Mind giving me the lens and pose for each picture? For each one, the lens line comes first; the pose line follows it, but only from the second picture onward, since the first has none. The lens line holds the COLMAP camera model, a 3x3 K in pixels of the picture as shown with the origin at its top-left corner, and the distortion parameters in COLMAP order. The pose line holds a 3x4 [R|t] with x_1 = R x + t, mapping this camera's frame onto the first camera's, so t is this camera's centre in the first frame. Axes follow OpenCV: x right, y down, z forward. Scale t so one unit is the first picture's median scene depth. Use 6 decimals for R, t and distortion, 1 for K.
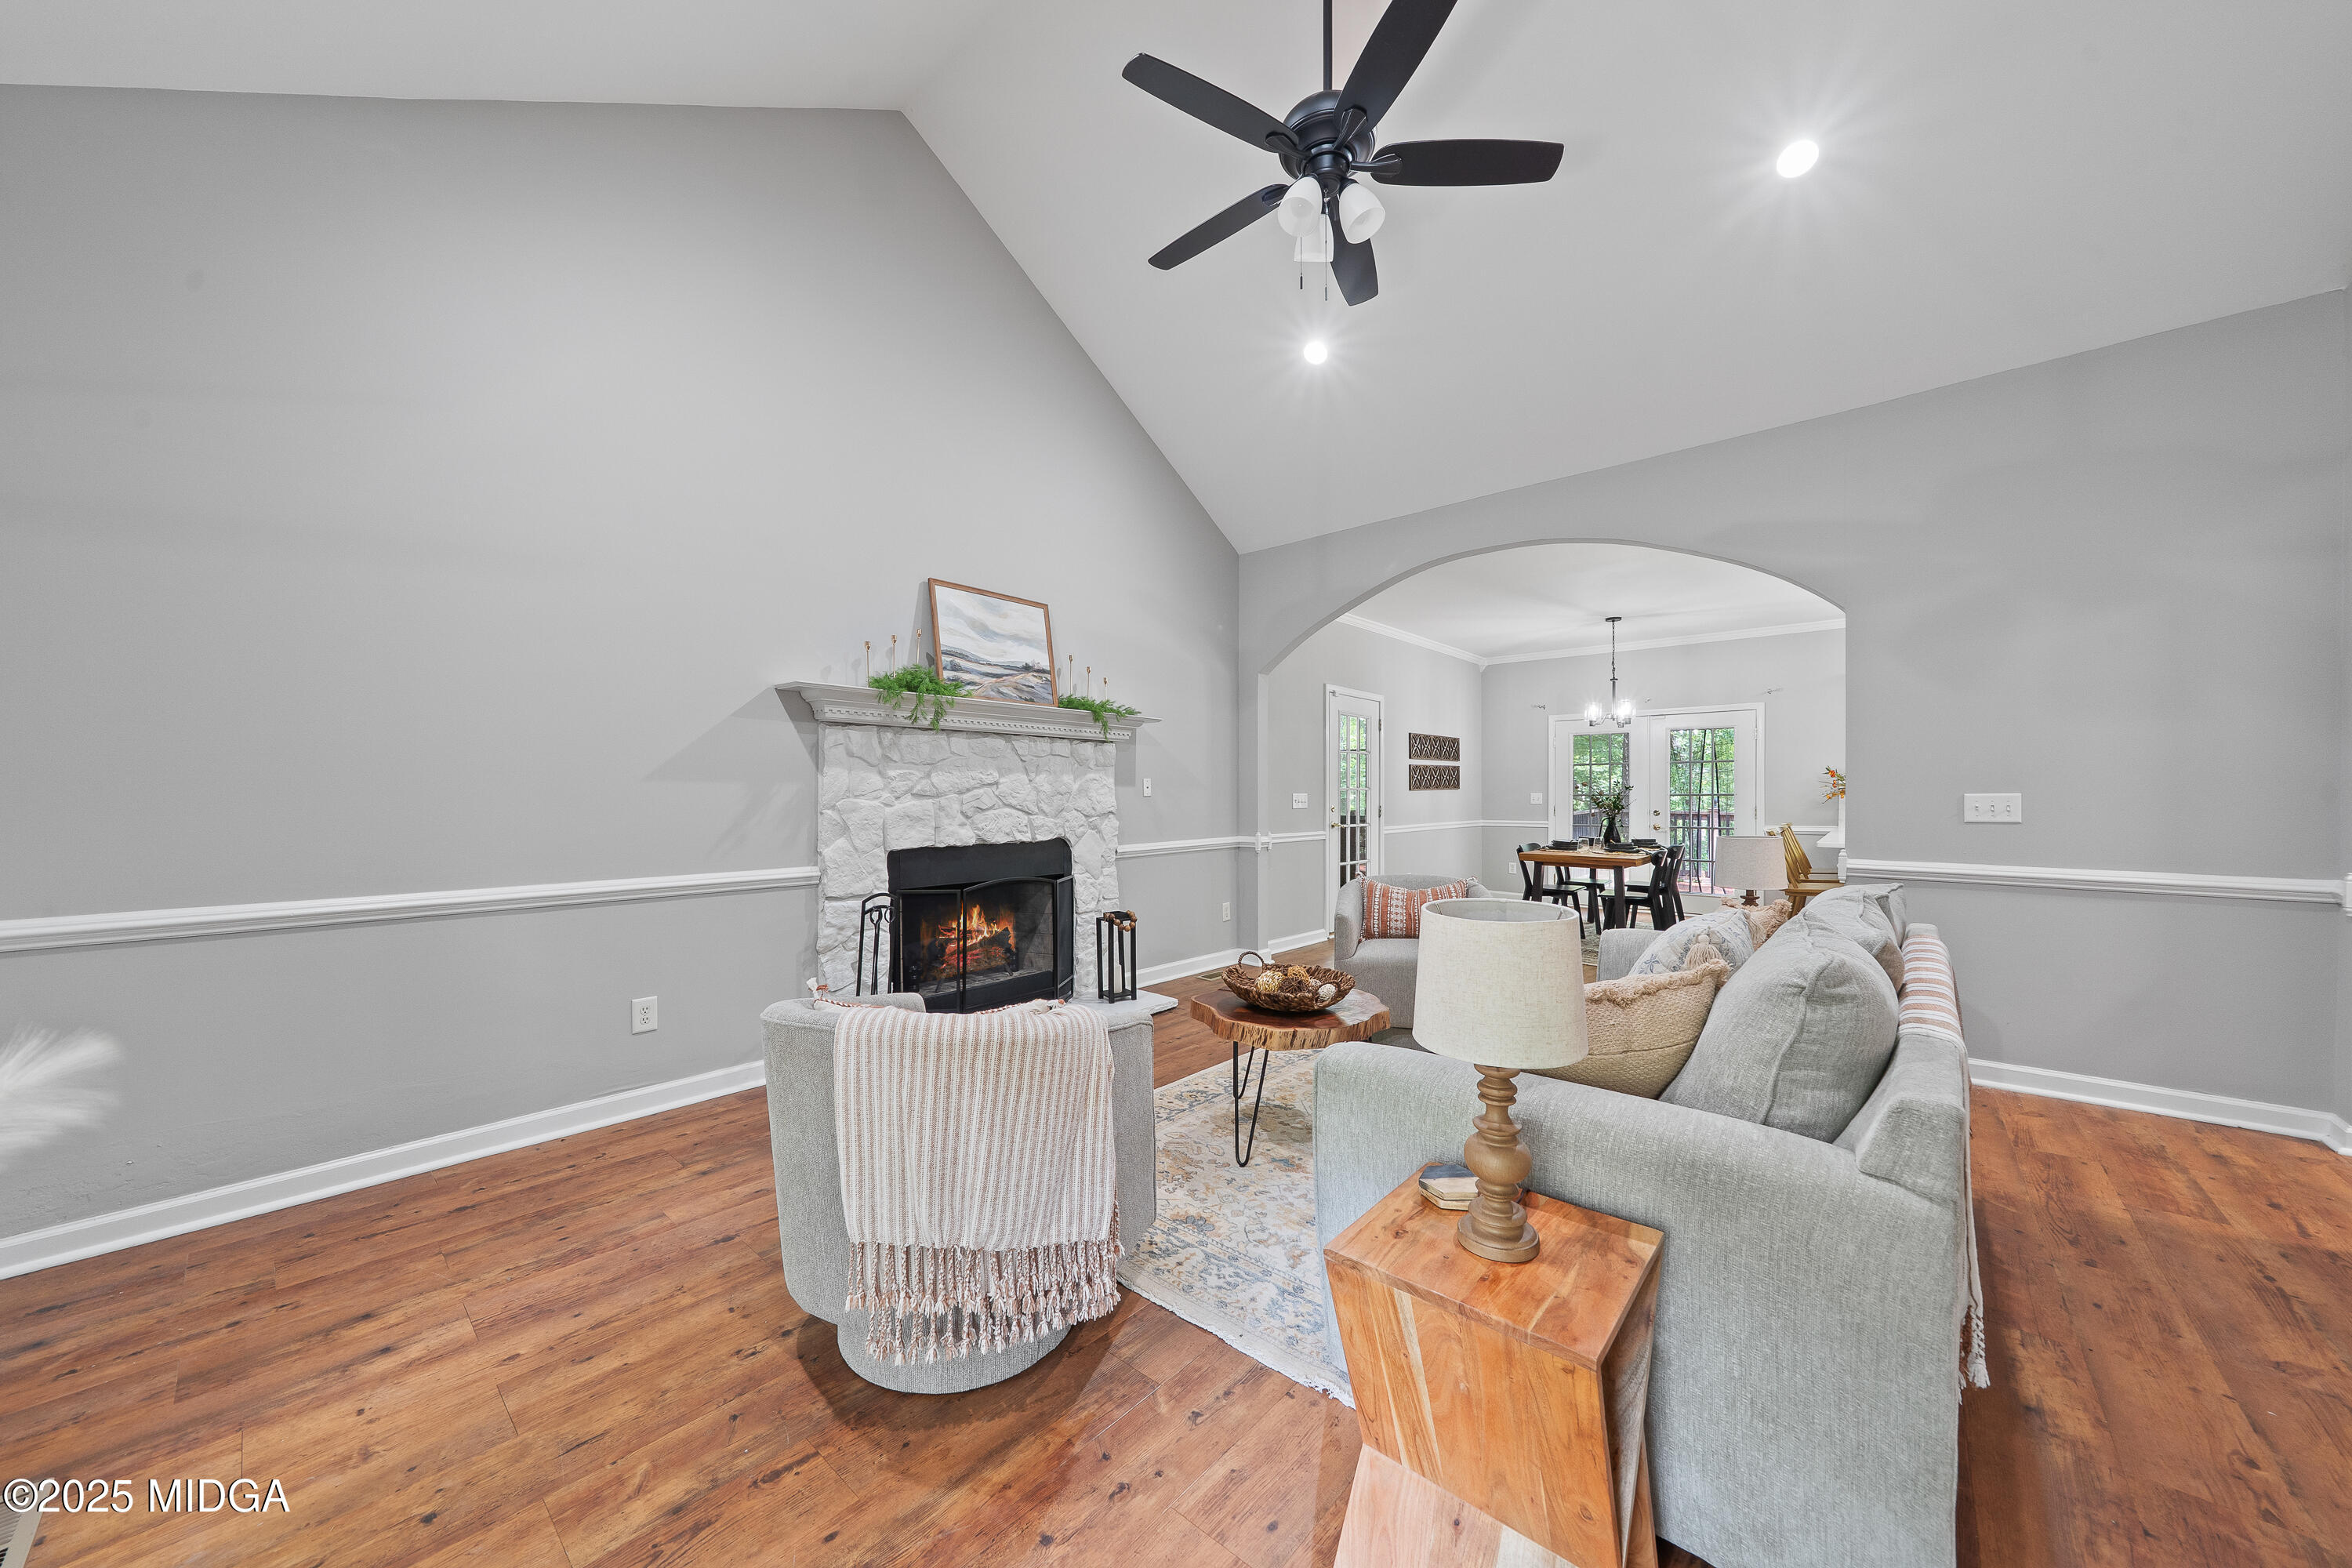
lens RADIAL K [[787.7, 0, 1182.0], [0, 787.7, 797.7], [0, 0, 1]] dist [-0.000838, -0.000023]
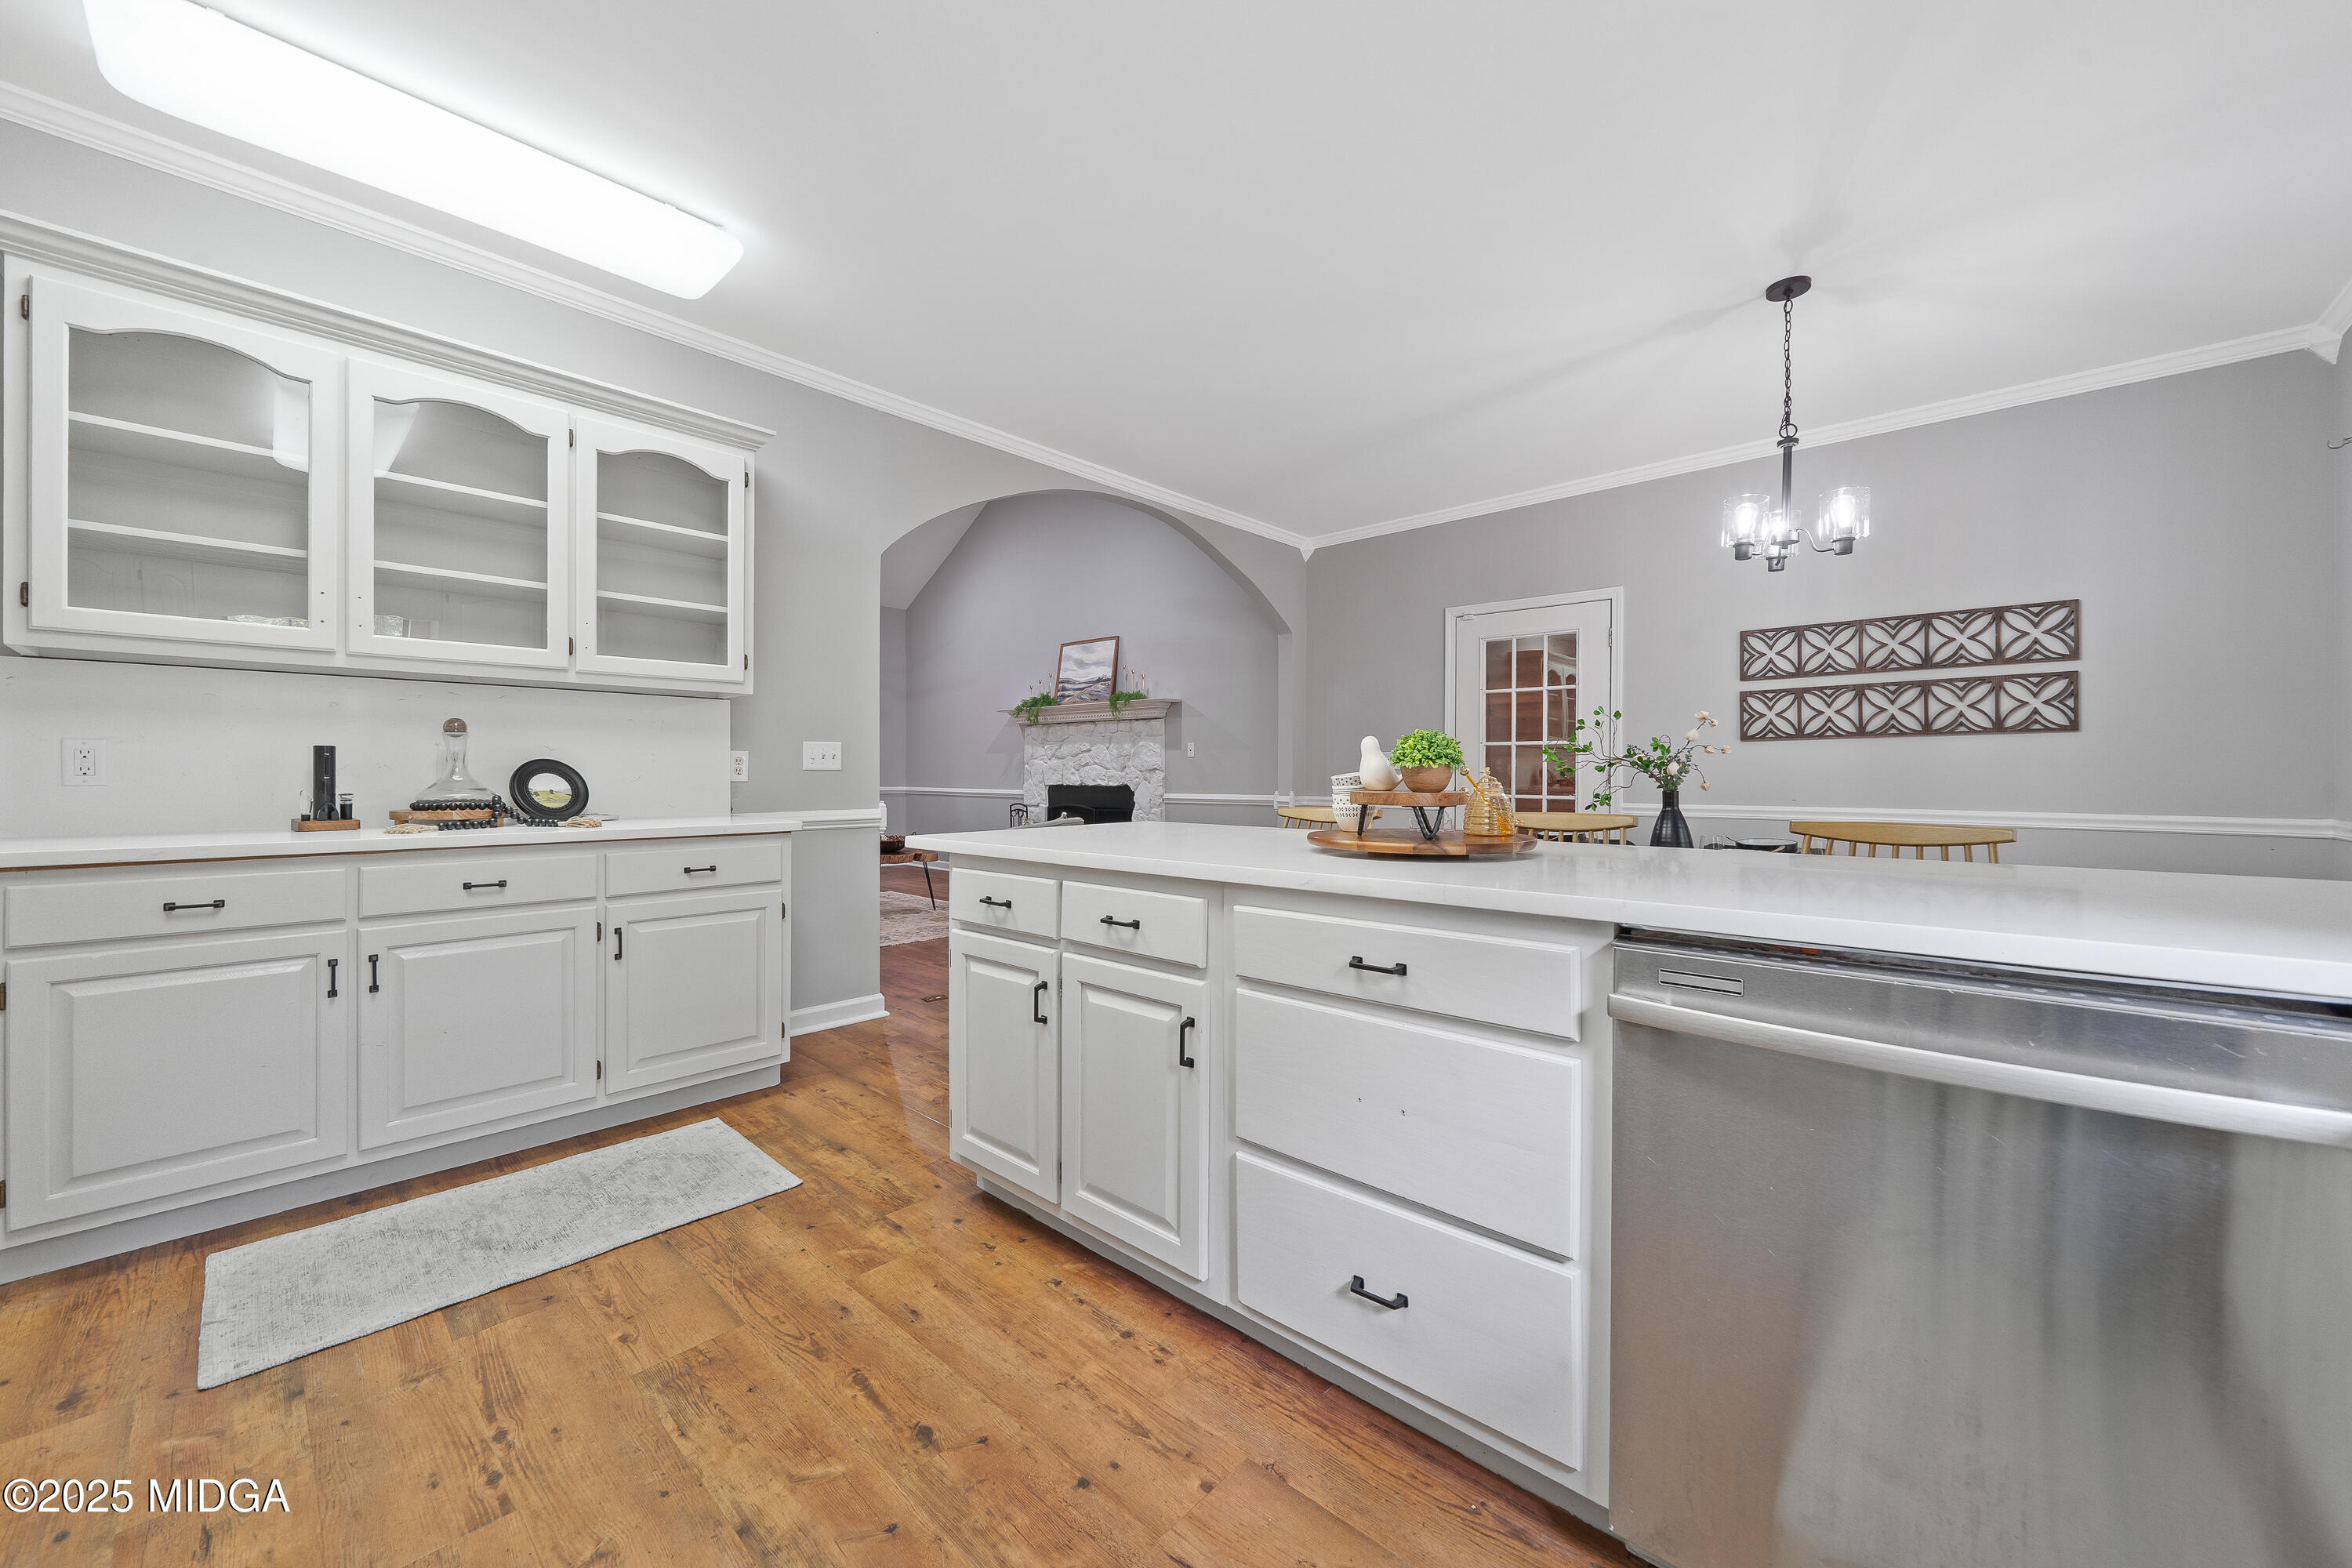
lens RADIAL K [[926.2, 0, 1160.9], [0, 926.2, 781.0], [0, 0, 1]] dist [-0.000860, -0.000032]
pose [[-0.024626, 0.012513, -0.999618, 1.679204], [-0.004530, 0.999910, 0.012628, 0.020708], [0.999686, 0.004839, -0.024567, 1.136285]]
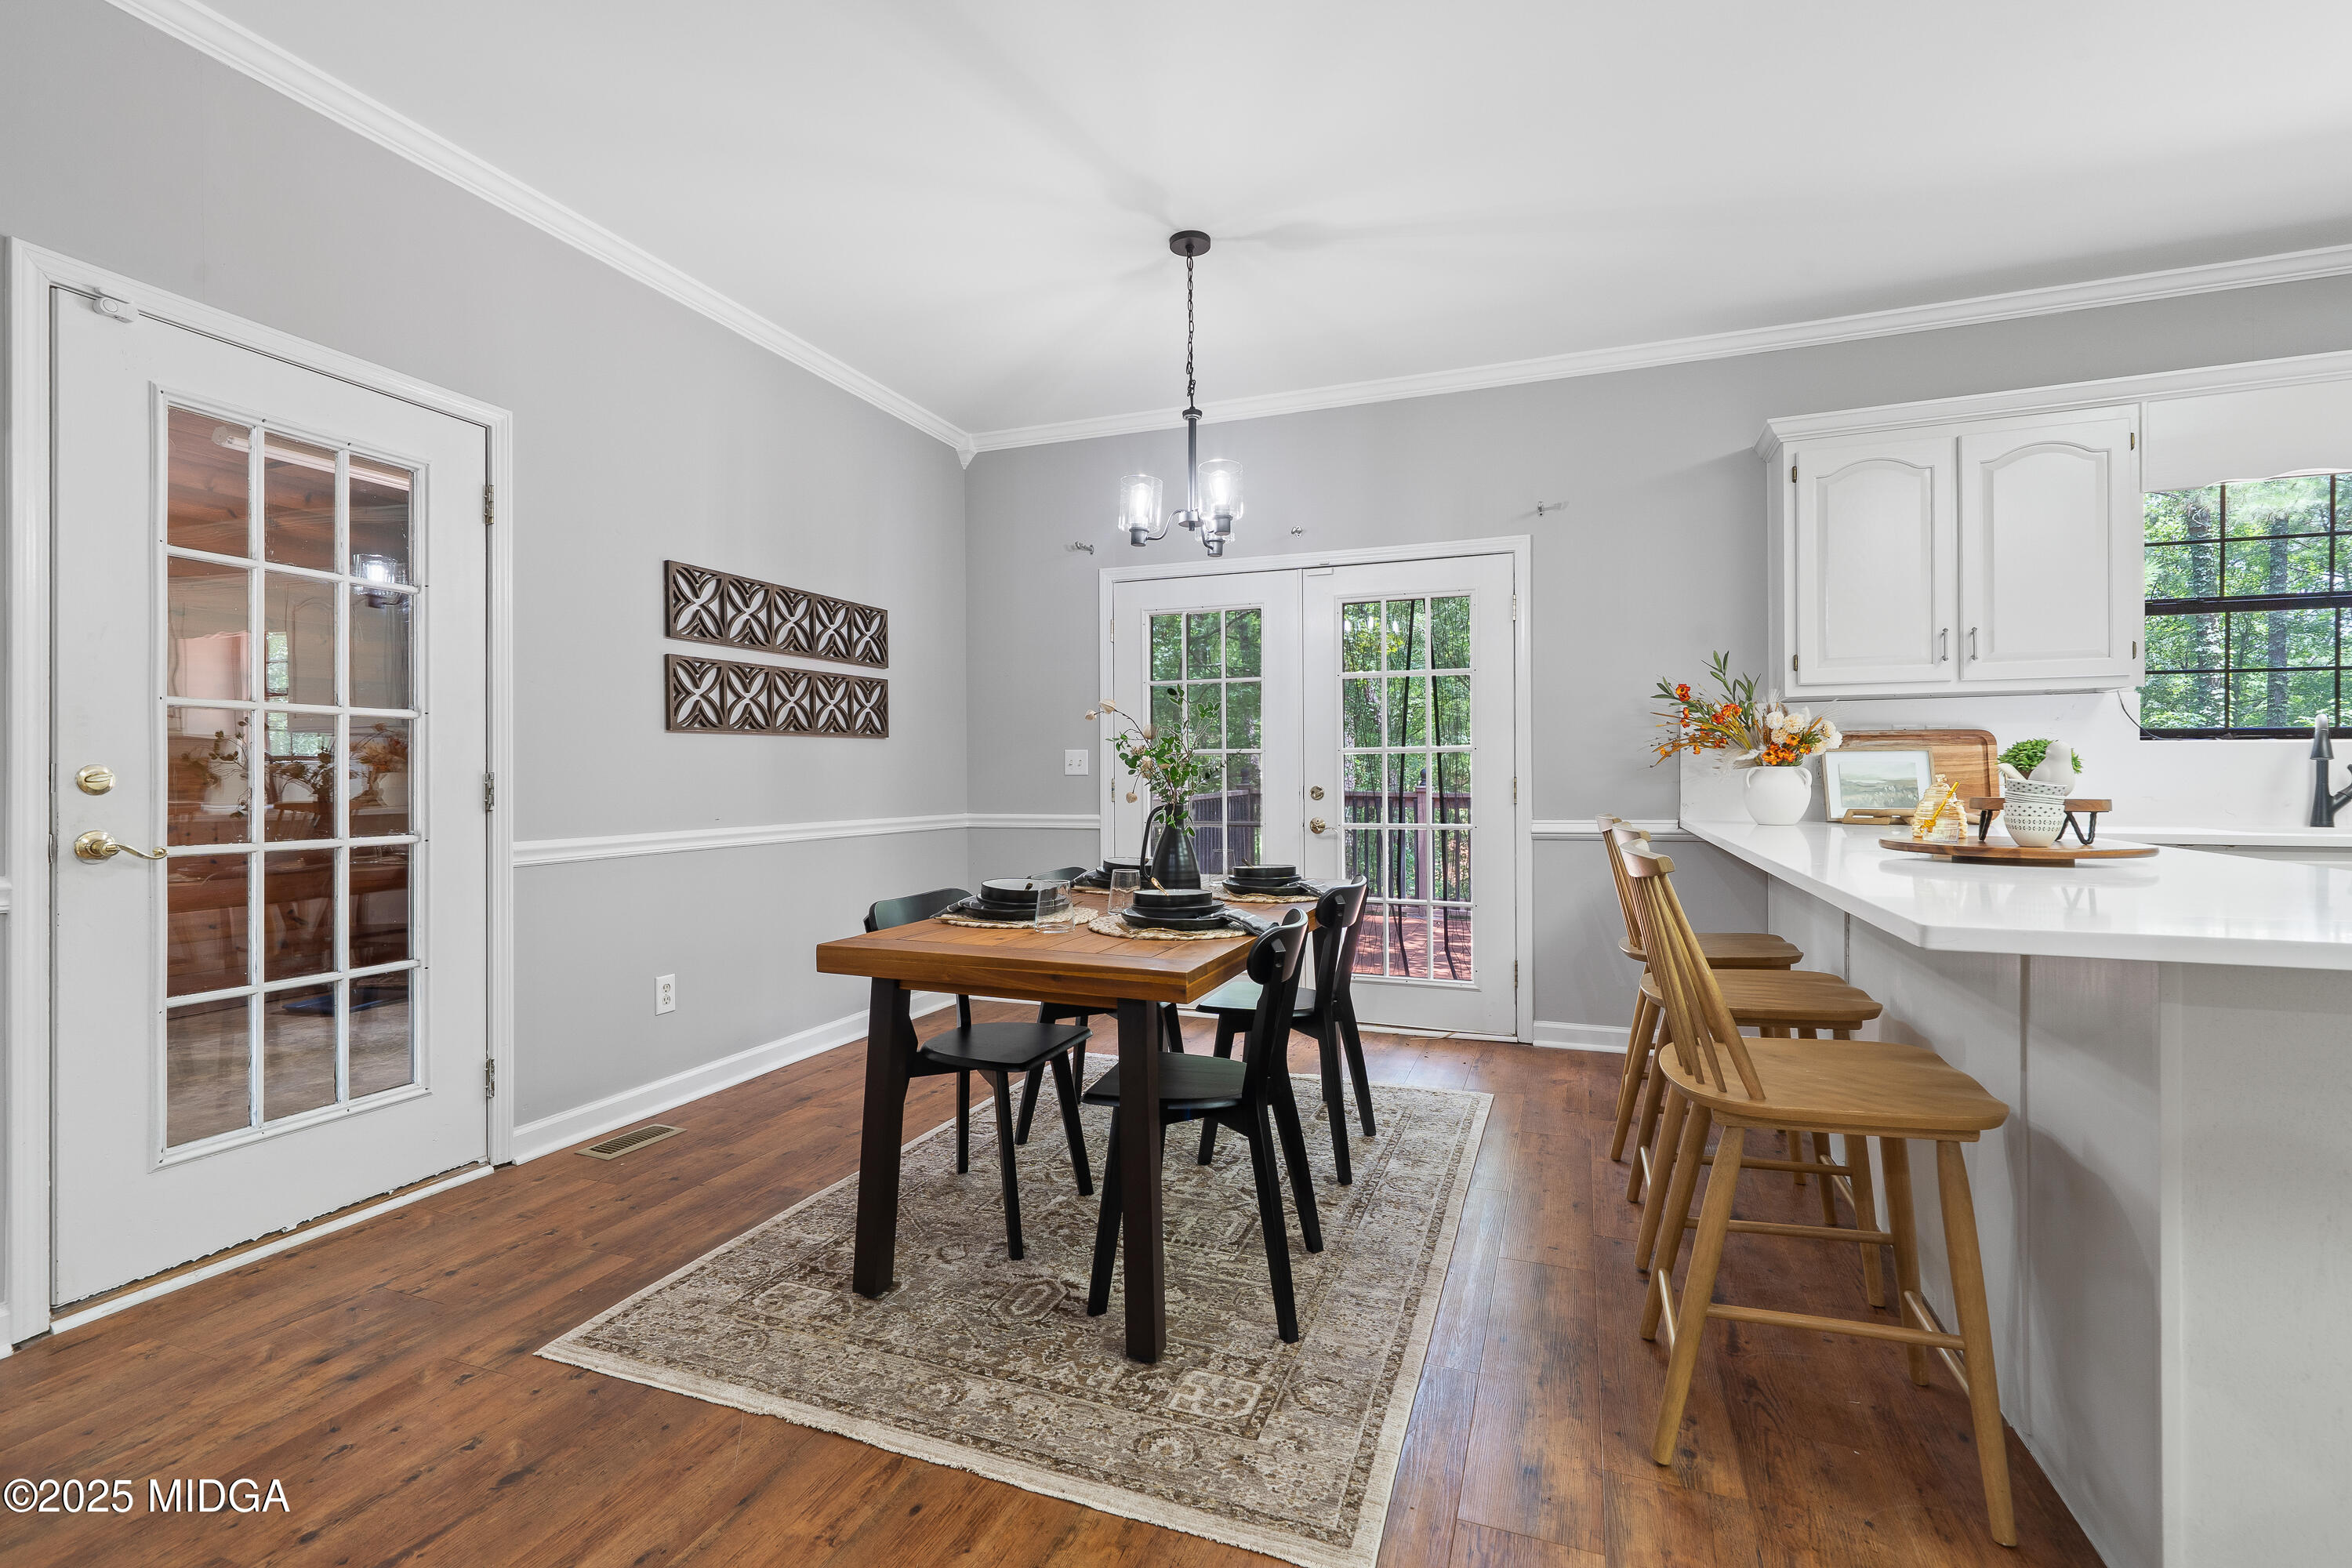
lens RADIAL K [[1046.6, 0, 1175.2], [0, 1046.6, 771.7], [0, 0, 1]] dist [-0.002545, -0.000658]
pose [[0.932306, 0.002116, 0.361663, 0.596166], [0.001118, 0.999961, -0.008733, 0.022354], [-0.361668, 0.008546, 0.932268, 0.910193]]
